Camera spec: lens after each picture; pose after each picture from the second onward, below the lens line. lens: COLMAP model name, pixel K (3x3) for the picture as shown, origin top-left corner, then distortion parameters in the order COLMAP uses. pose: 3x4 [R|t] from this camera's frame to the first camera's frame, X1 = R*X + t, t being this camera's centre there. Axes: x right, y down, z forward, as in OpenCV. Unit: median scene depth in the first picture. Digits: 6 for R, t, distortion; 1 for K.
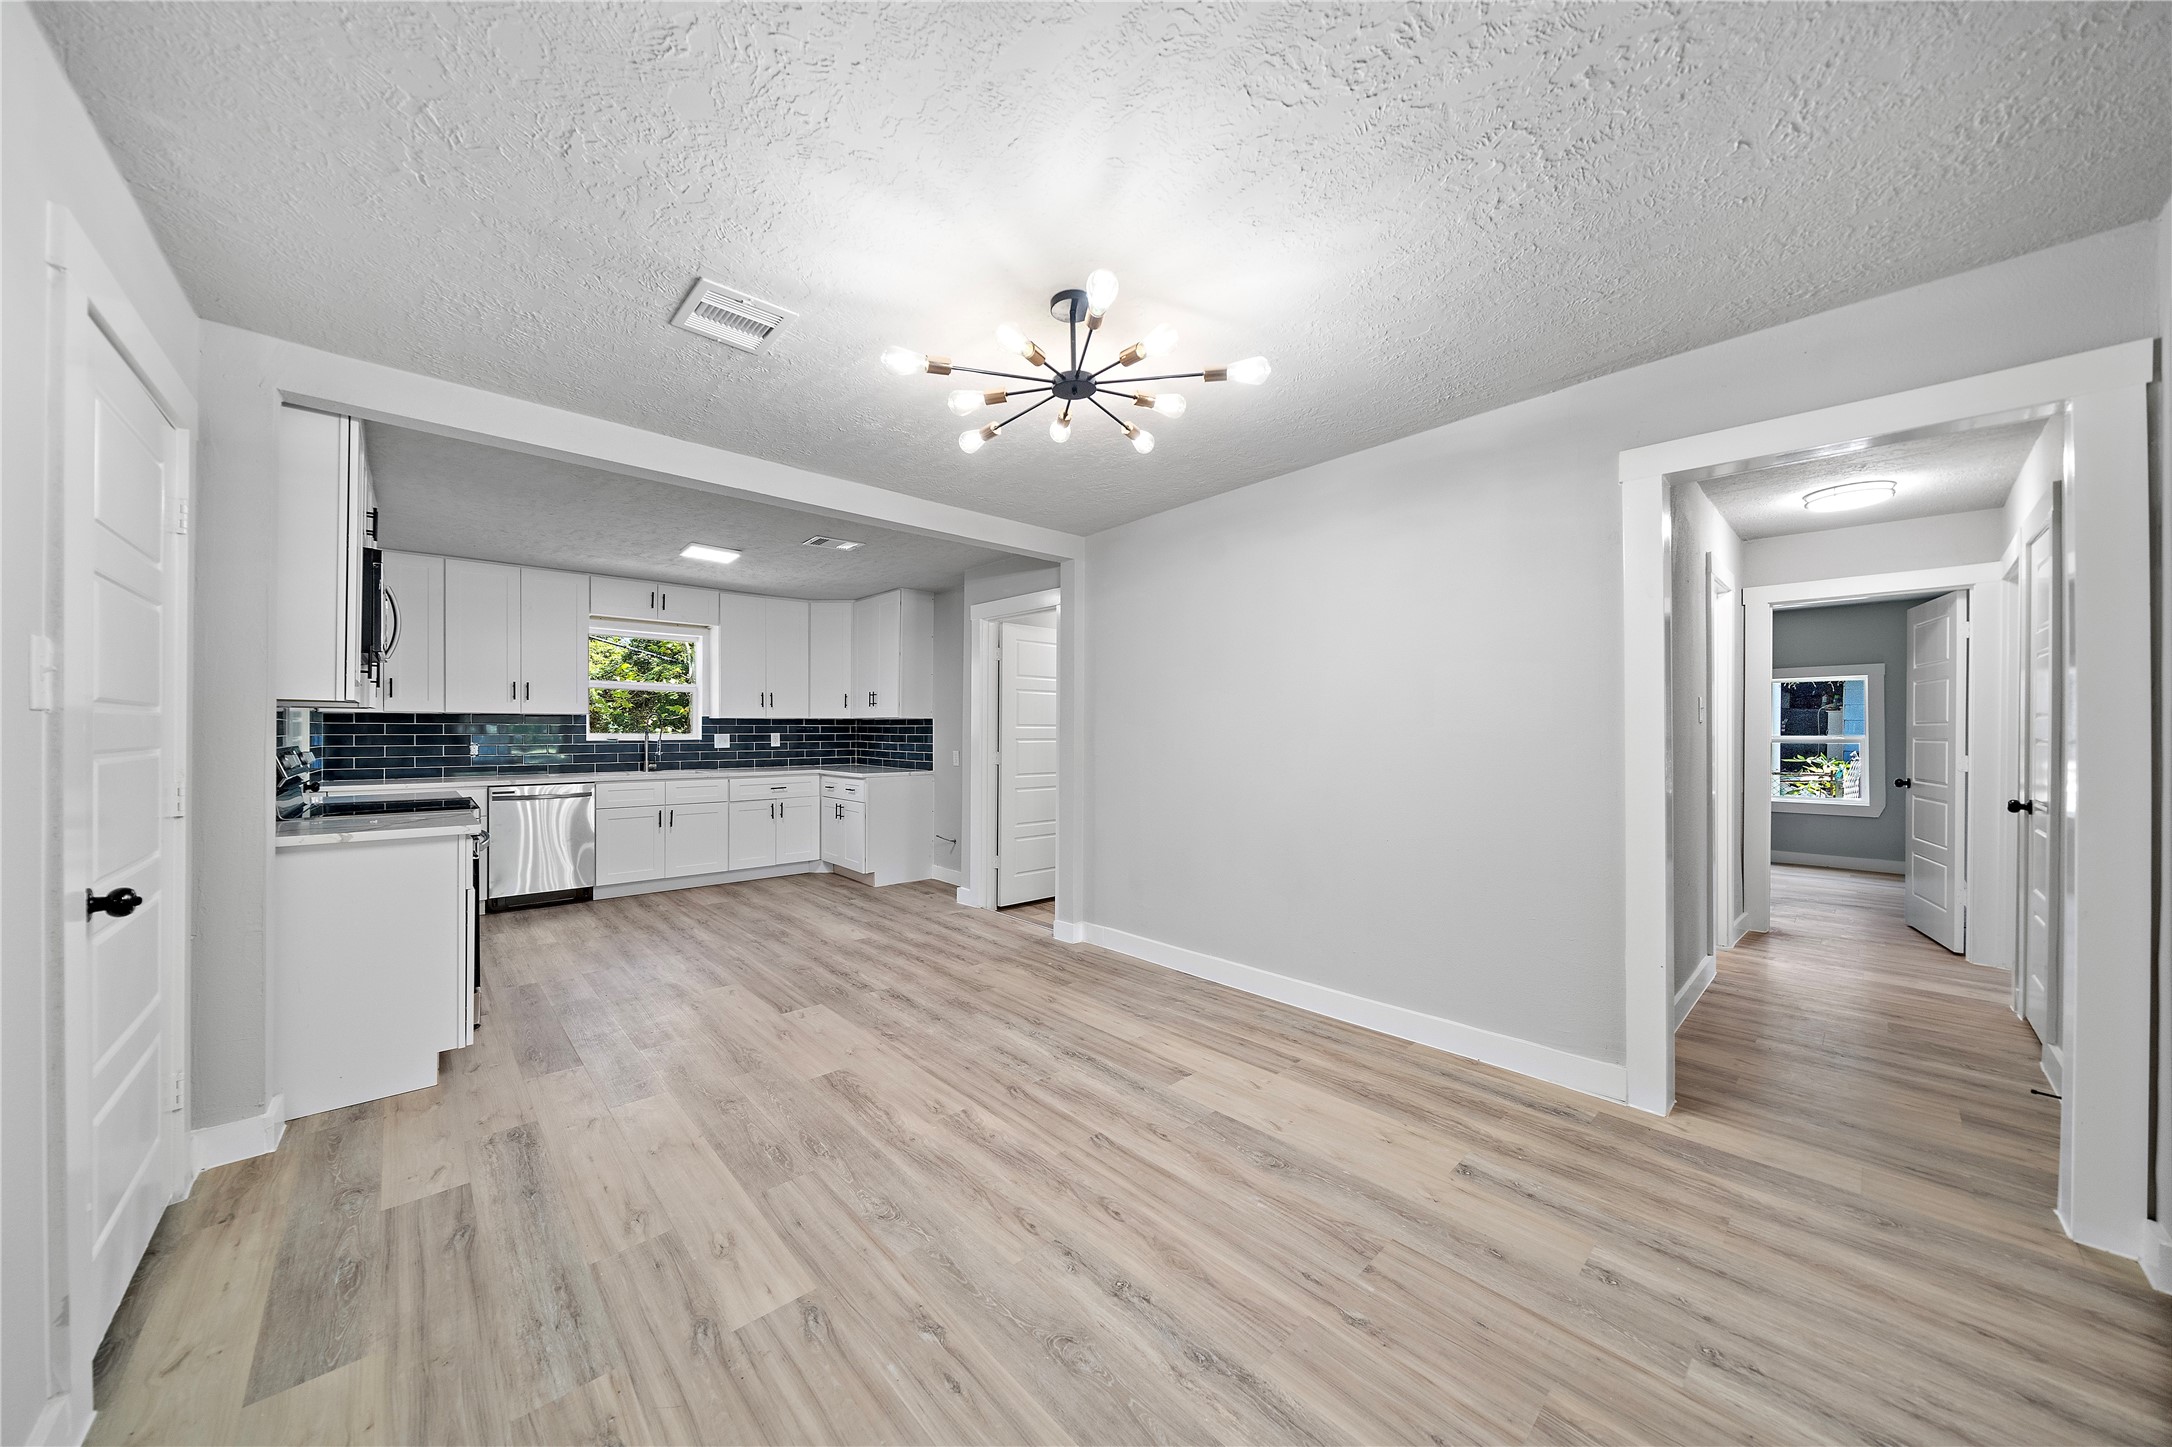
lens RADIAL K [[736.7, 0, 1083.5], [0, 736.7, 732.0], [0, 0, 1]] dist [-0.001724, -0.000957]
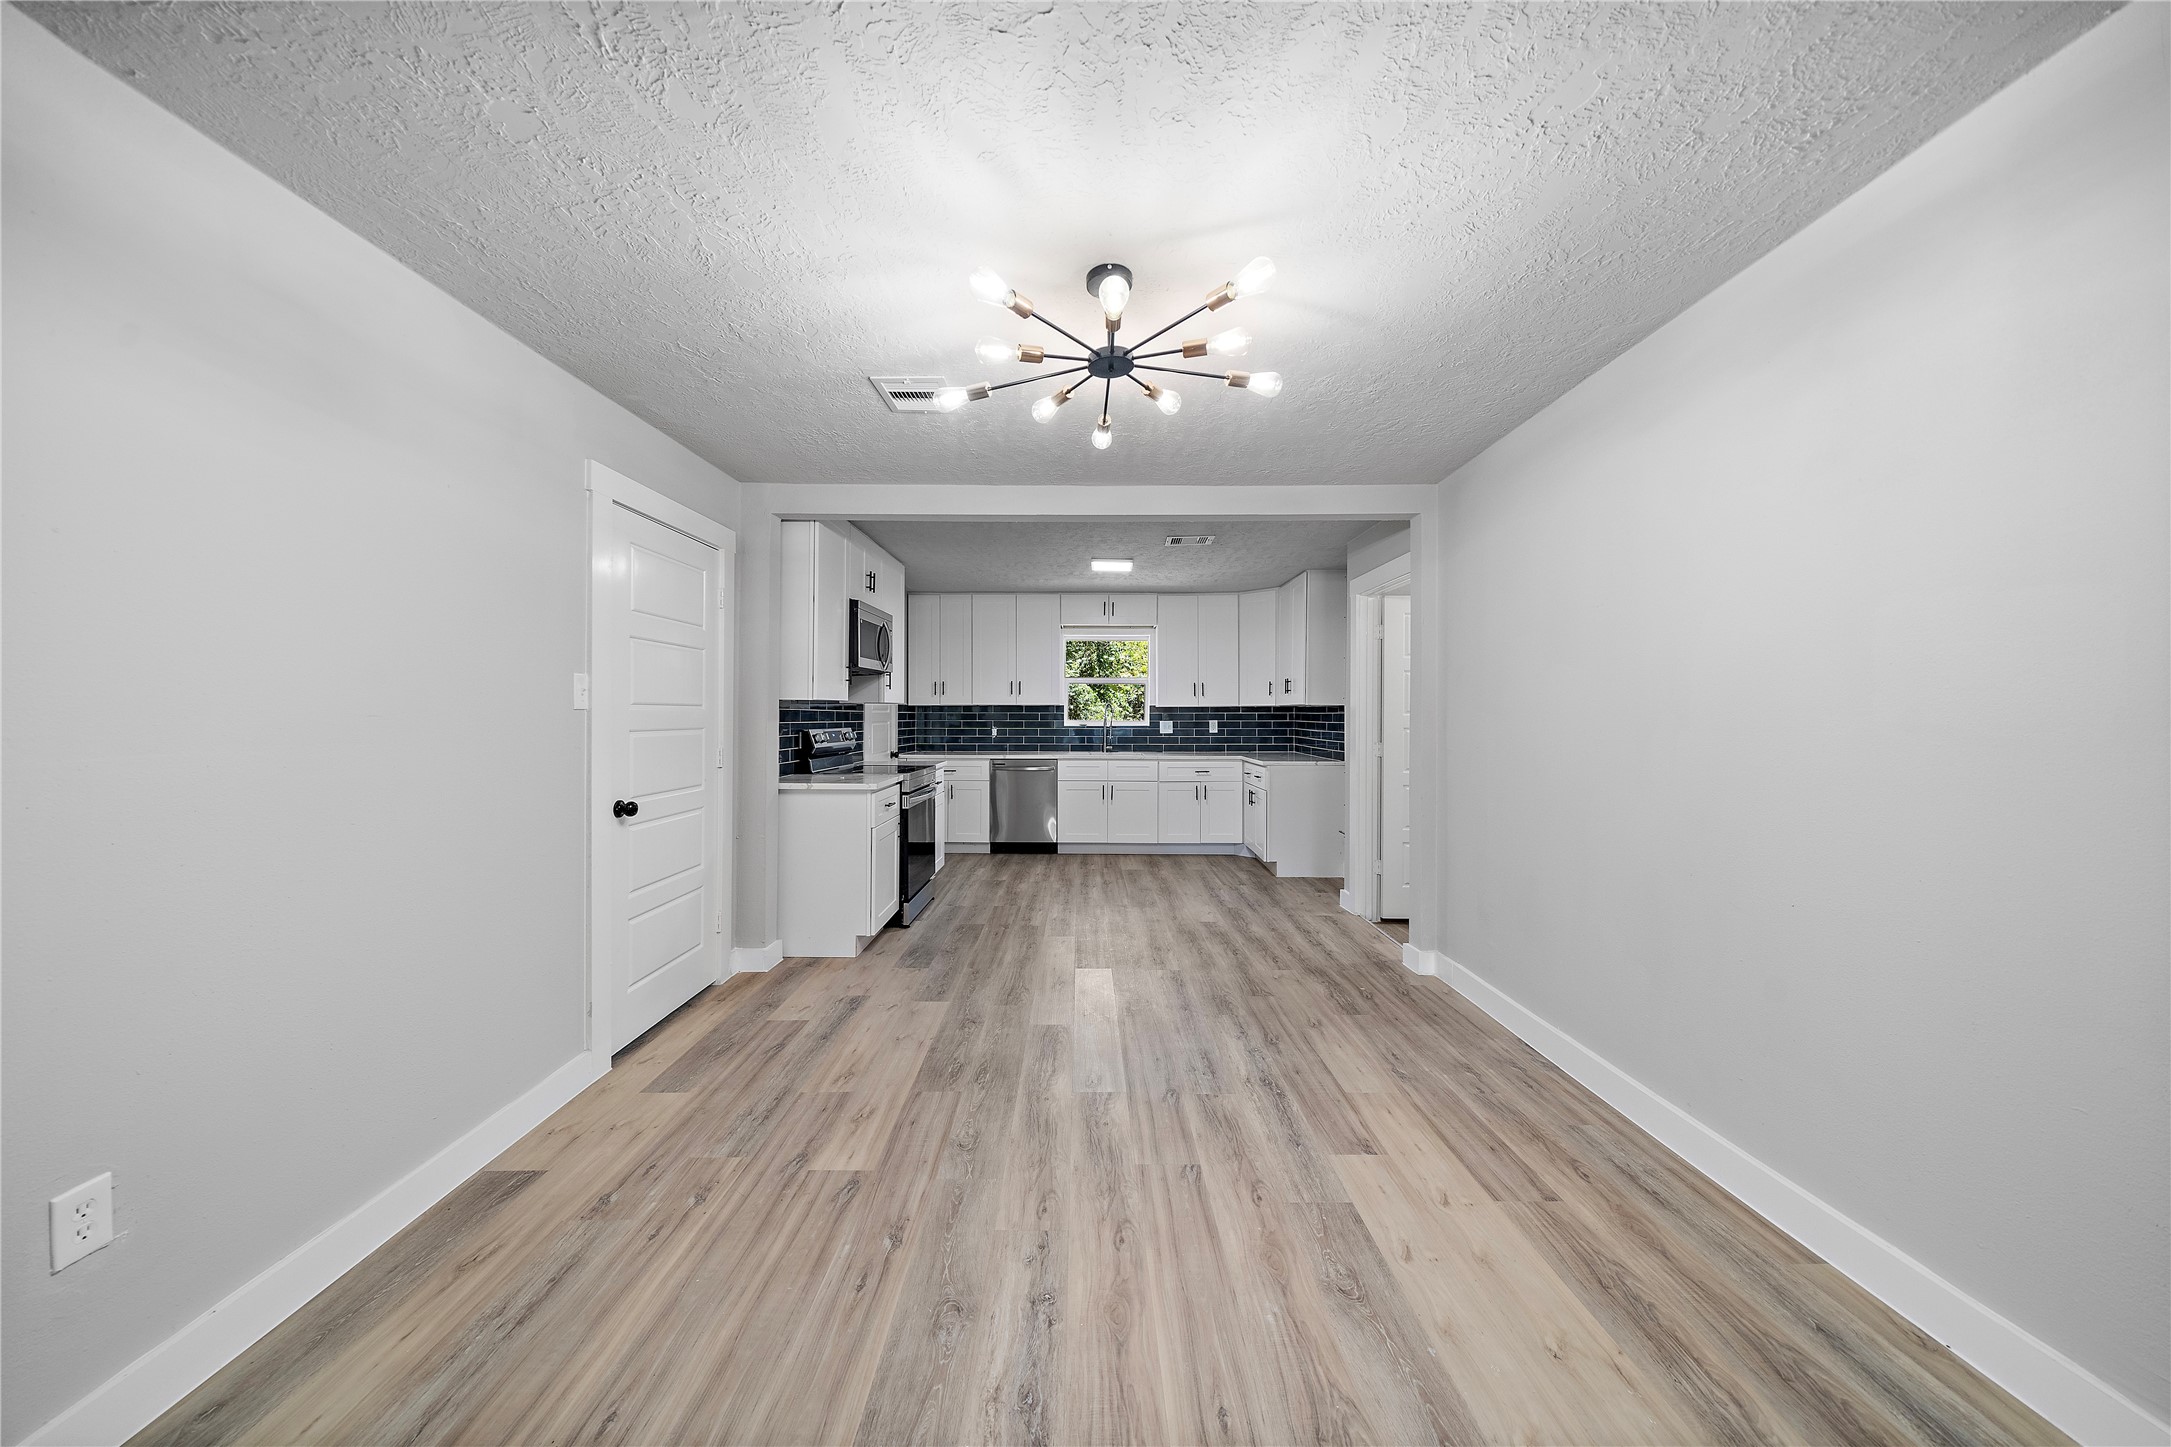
lens RADIAL K [[752.2, 0, 1088.2], [0, 752.2, 713.4], [0, 0, 1]] dist [-0.000917, -0.000937]
pose [[0.732589, -0.002928, -0.680665, 0.387624], [-0.001620, 0.999980, -0.006046, -0.003358], [0.680669, 0.005532, 0.732570, 0.159309]]
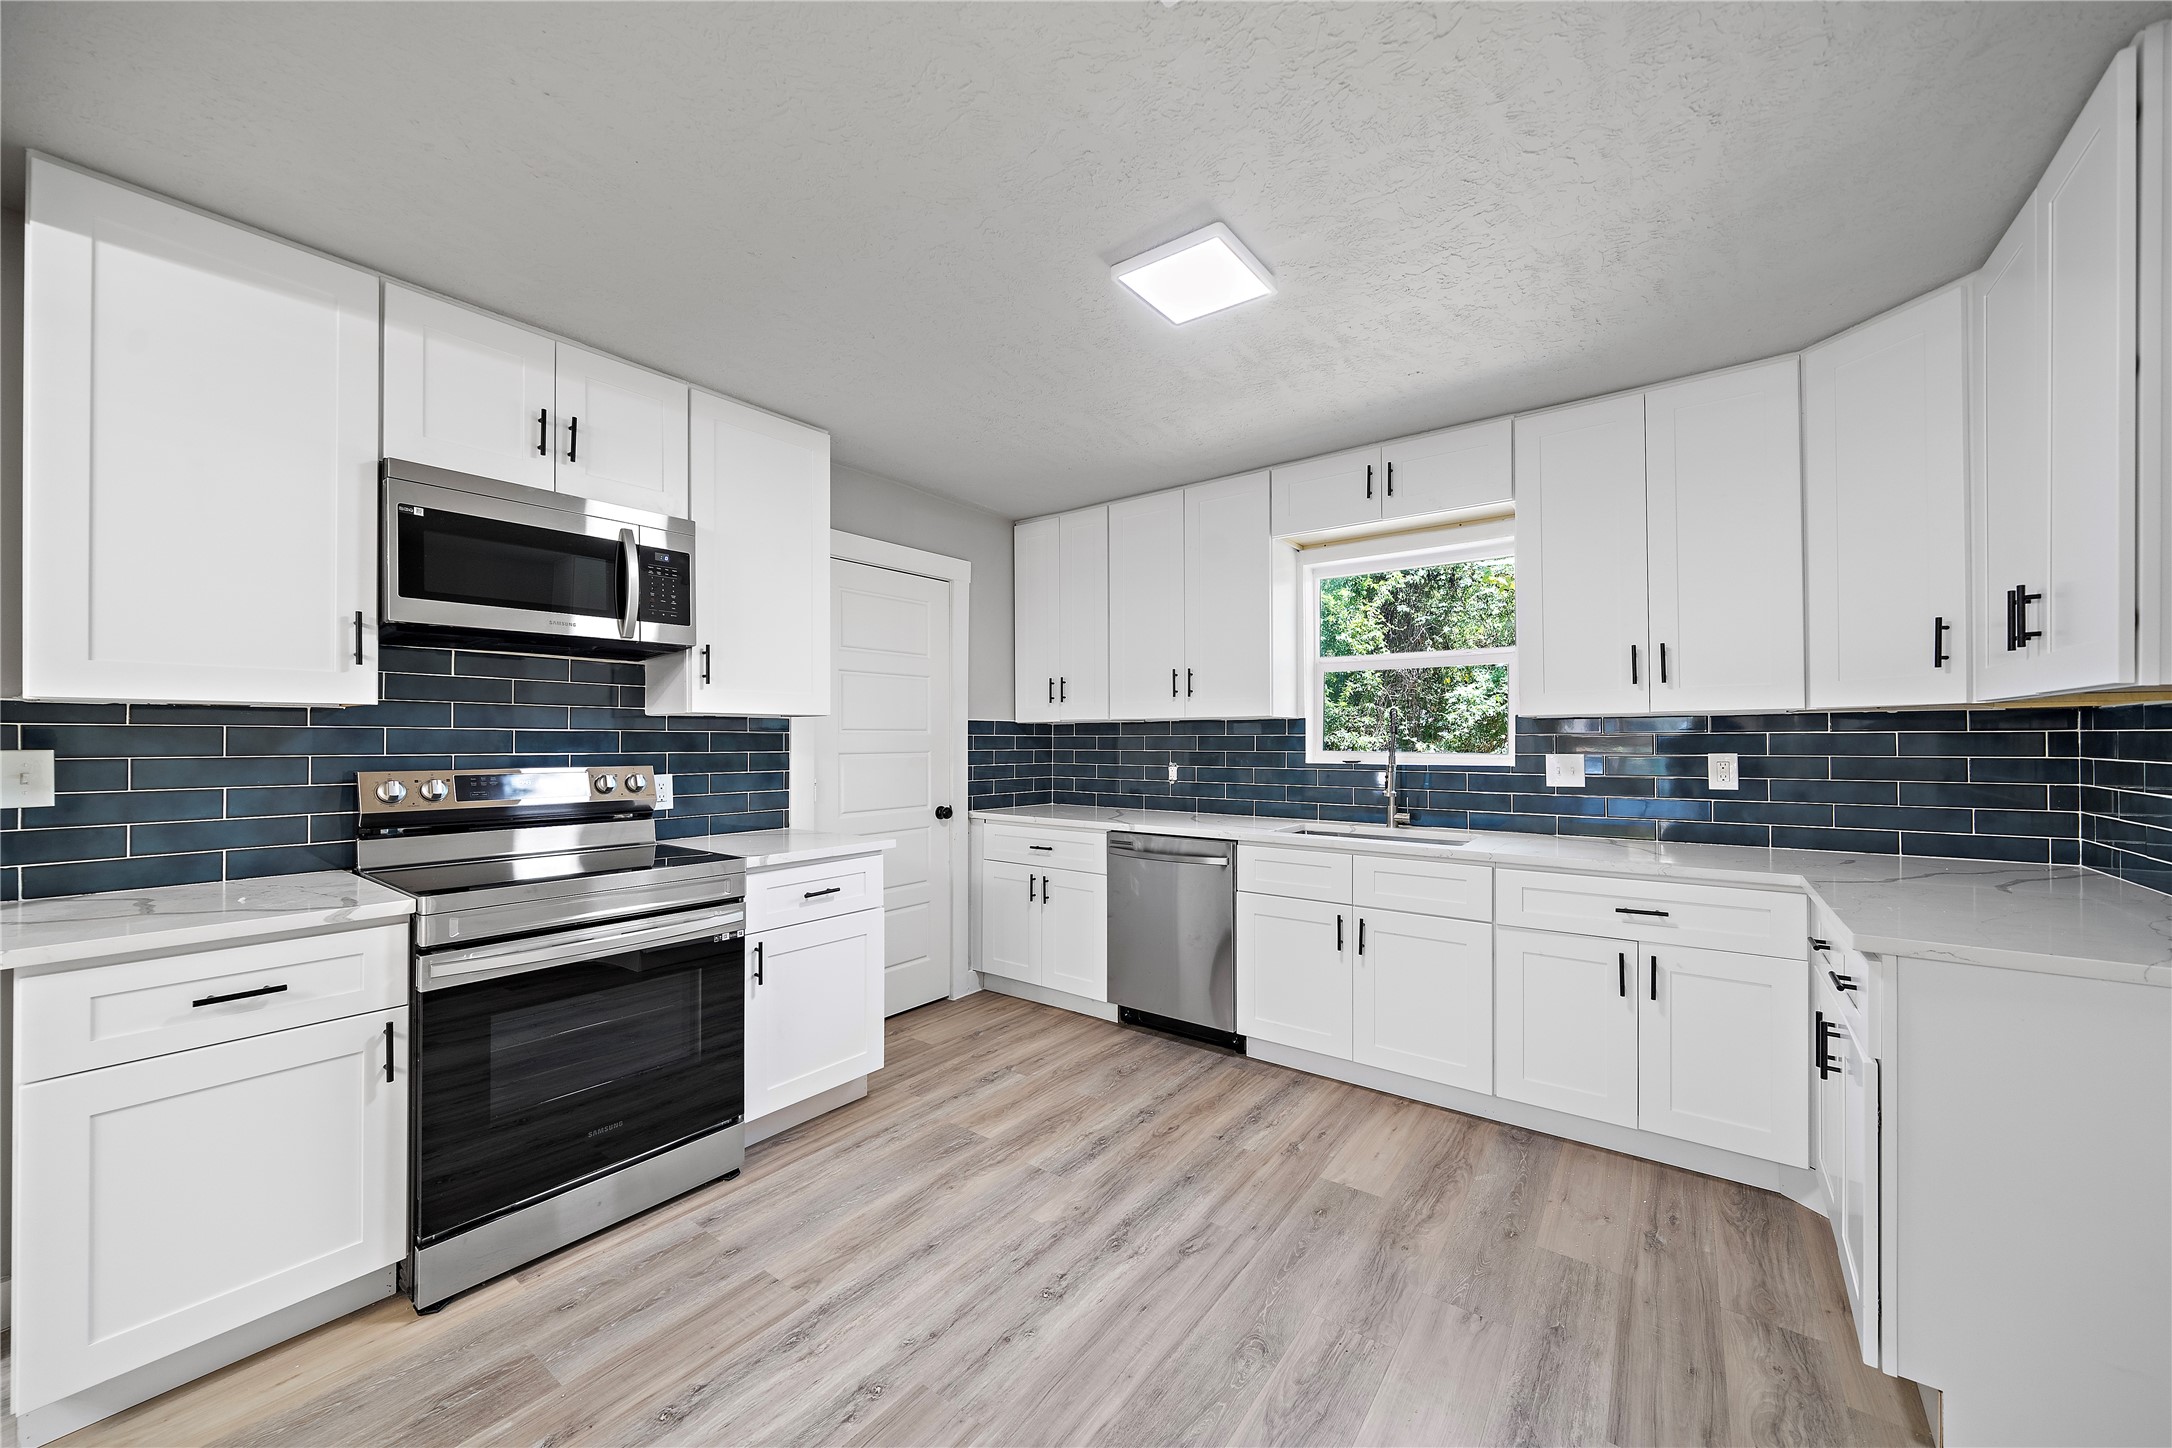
lens RADIAL K [[795.6, 0, 1093.5], [0, 795.6, 730.9], [0, 0, 1]] dist [-0.002593, -0.000364]
pose [[0.175116, -0.014378, -0.984443, -0.163487], [-0.002247, 0.999885, -0.015004, -0.006637], [0.984545, 0.004840, 0.175063, 1.259857]]
